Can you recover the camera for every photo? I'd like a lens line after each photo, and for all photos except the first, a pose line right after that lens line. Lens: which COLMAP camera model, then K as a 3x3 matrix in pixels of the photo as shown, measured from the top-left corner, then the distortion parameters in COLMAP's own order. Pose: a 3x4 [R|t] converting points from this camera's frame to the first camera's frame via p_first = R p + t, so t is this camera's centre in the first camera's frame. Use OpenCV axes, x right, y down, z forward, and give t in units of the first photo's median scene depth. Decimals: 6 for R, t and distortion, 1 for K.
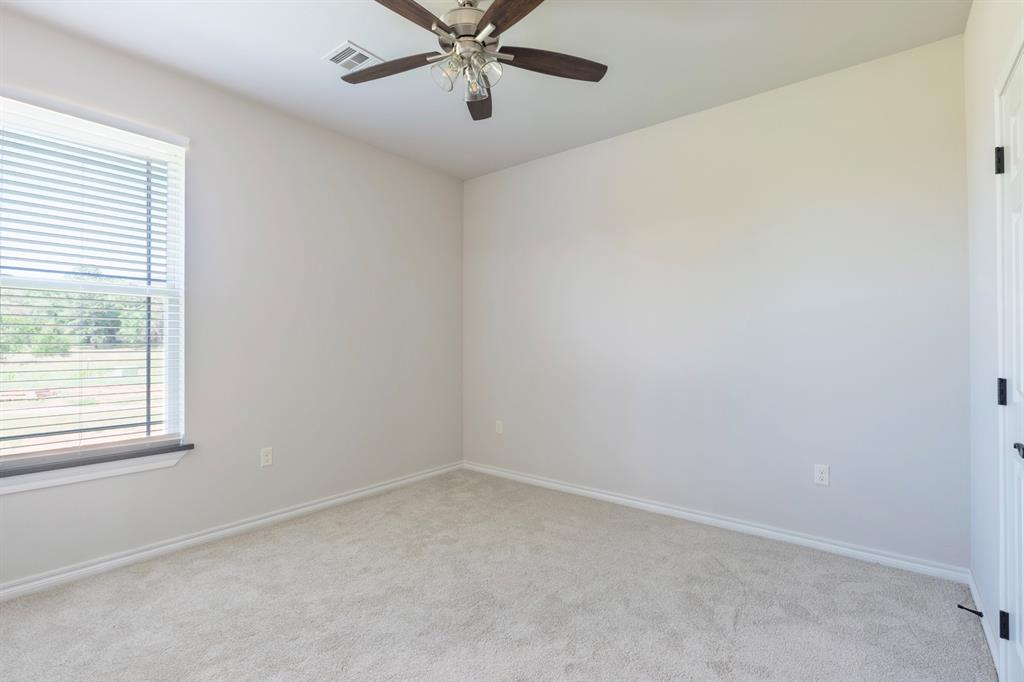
lens RADIAL K [[452.5, 0, 513.8], [0, 452.5, 337.6], [0, 0, 1]] dist [-0.028815, -0.000382]
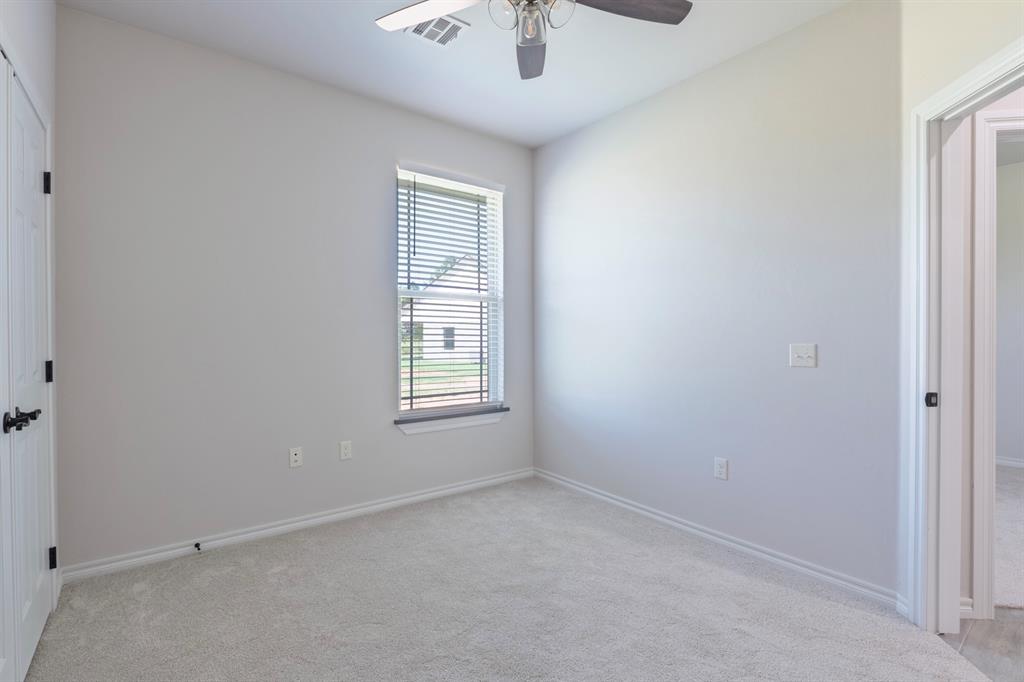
lens RADIAL K [[475.5, 0, 520.8], [0, 475.5, 336.1], [0, 0, 1]] dist [-0.001440, -0.000039]
pose [[0.973492, 0.005891, -0.228646, -0.347193], [-0.002644, 0.999891, 0.014507, -0.005883], [0.228707, -0.013518, 0.973402, -0.431792]]
